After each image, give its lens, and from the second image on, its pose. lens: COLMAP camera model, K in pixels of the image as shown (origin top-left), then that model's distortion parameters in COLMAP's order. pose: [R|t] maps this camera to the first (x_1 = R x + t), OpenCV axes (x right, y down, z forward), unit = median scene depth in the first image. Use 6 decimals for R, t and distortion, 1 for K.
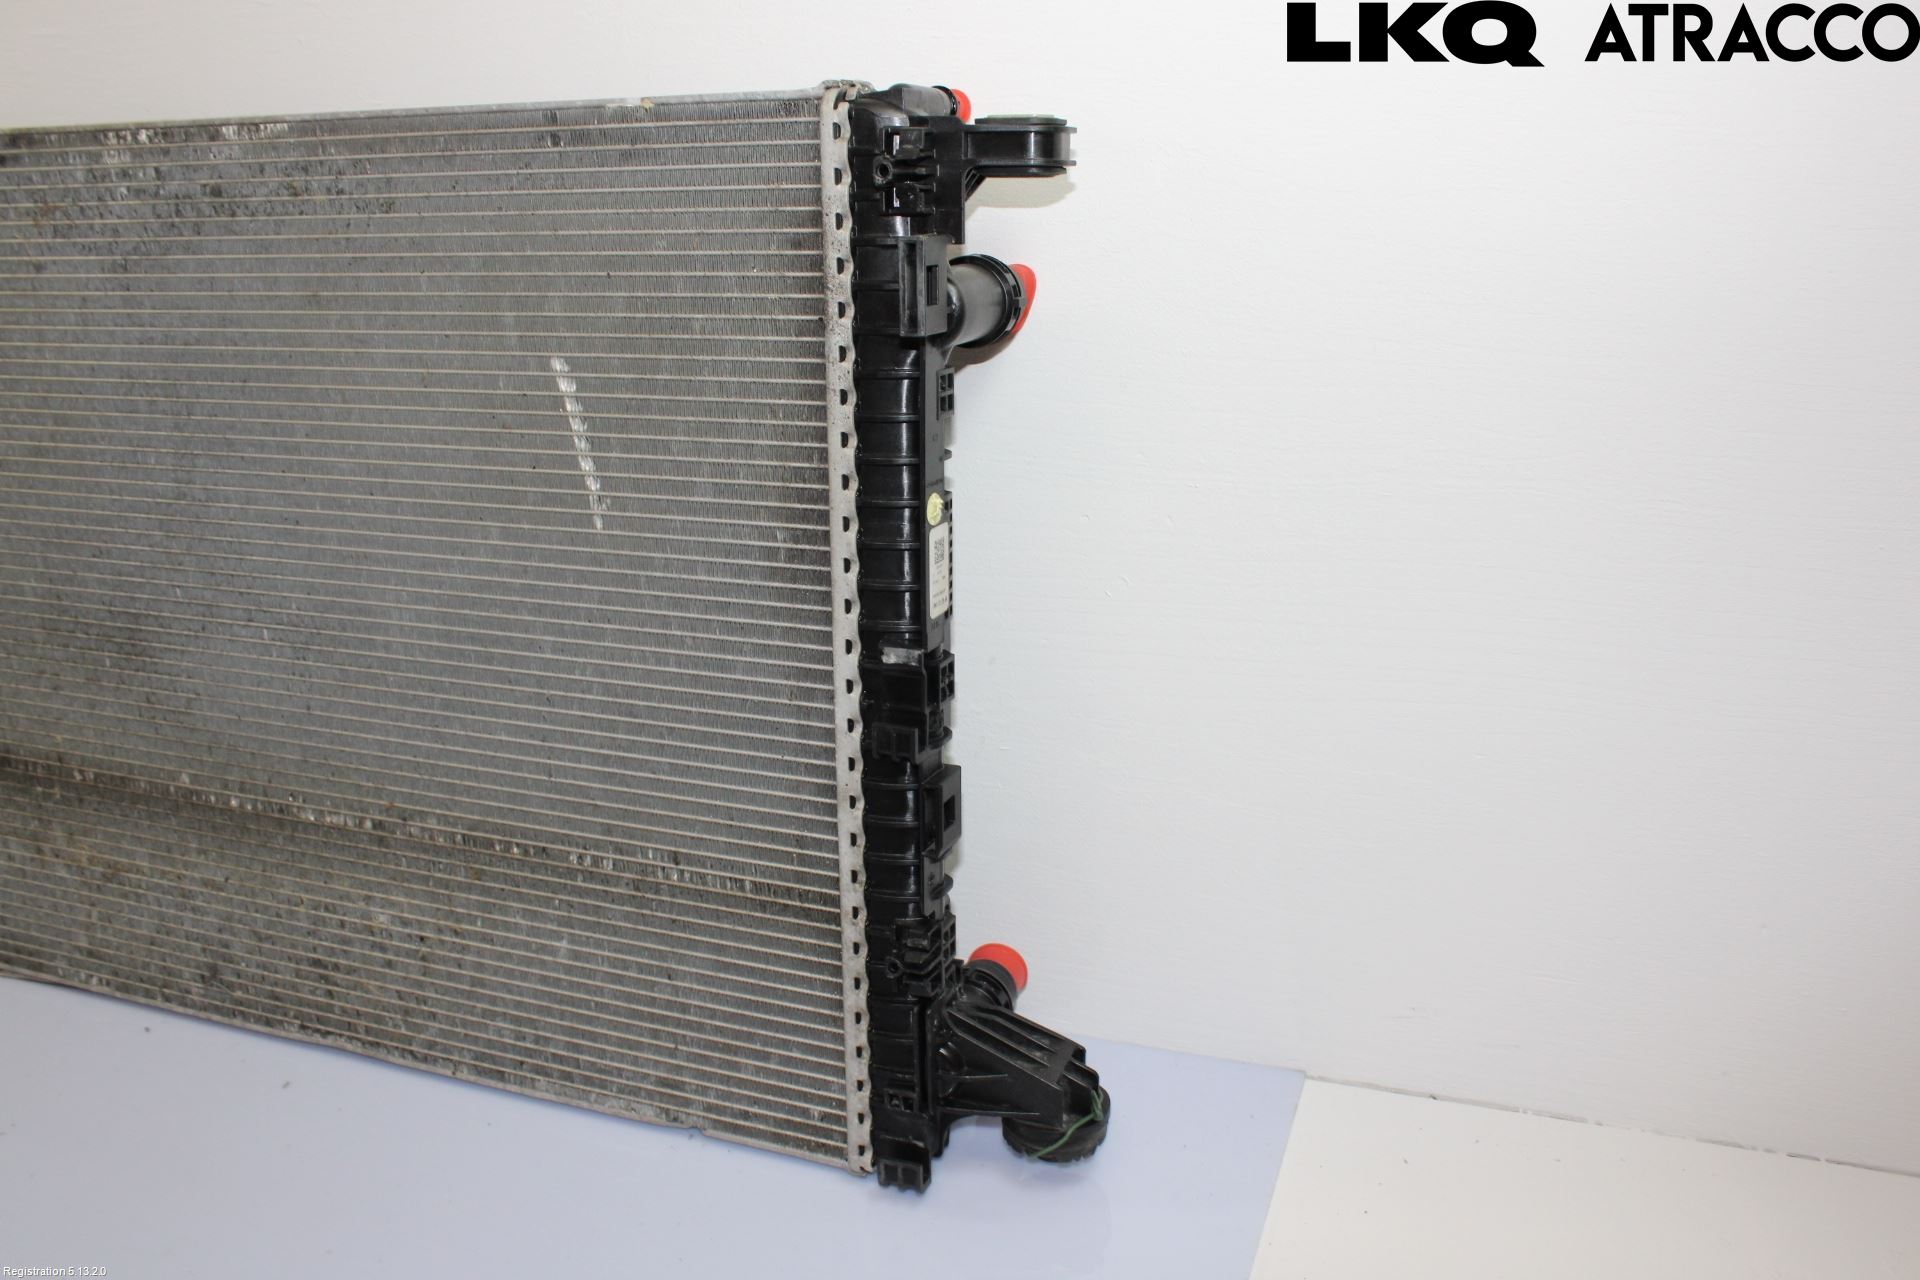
lens RADIAL K [[1320.0, 0, 960.0], [0, 1320.0, 640.0], [0, 0, 1]] dist [-0.077257, 0.049507]
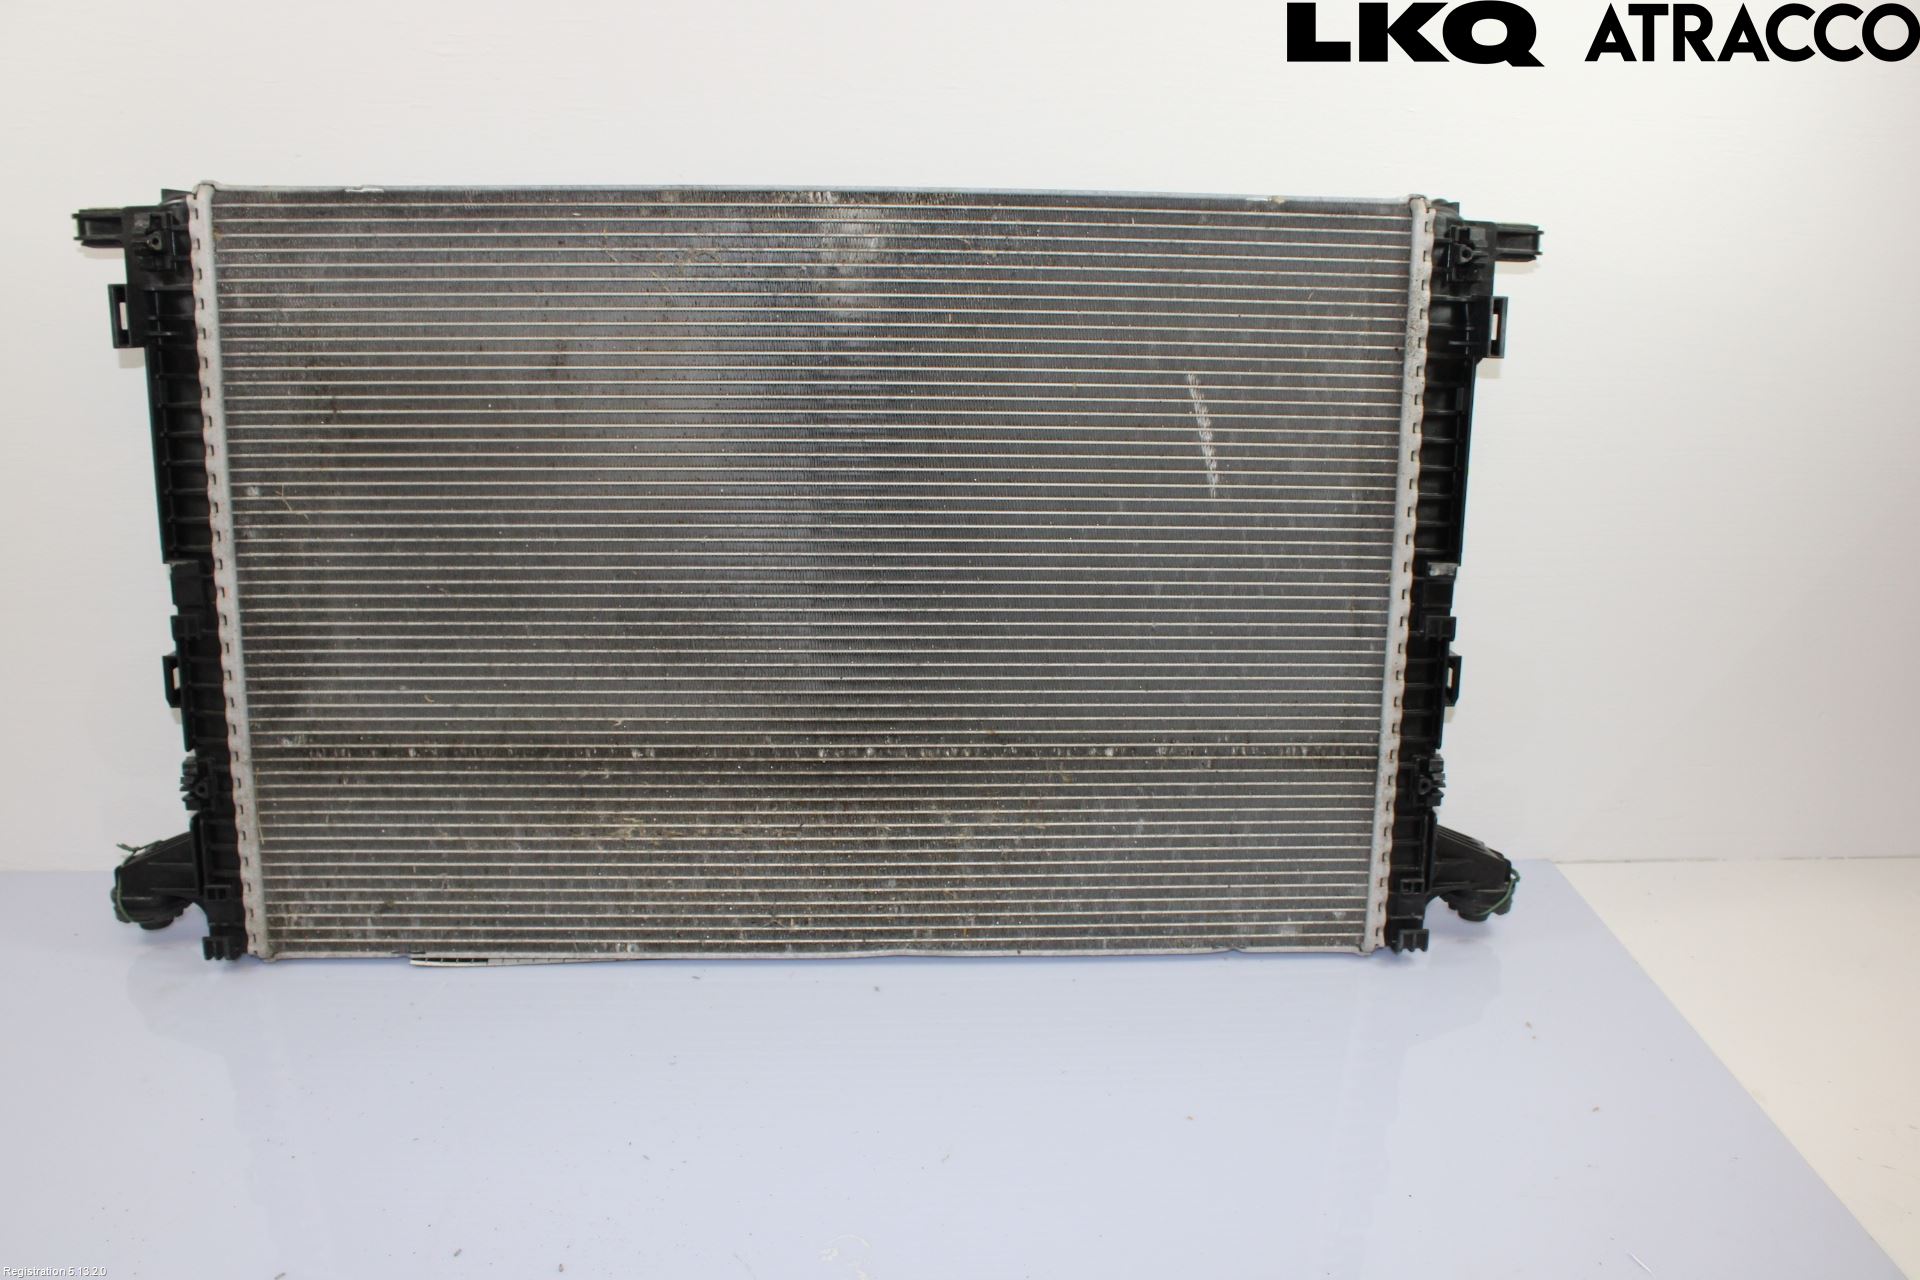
lens RADIAL K [[1320.0, 0, 960.0], [0, 1320.0, 640.0], [0, 0, 1]] dist [-0.077257, 0.049507]
pose [[0.939274, -0.073532, 0.335198, -0.981645], [0.086877, 0.995906, -0.024972, 0.074160], [-0.331989, 0.052577, 0.941817, -0.206352]]
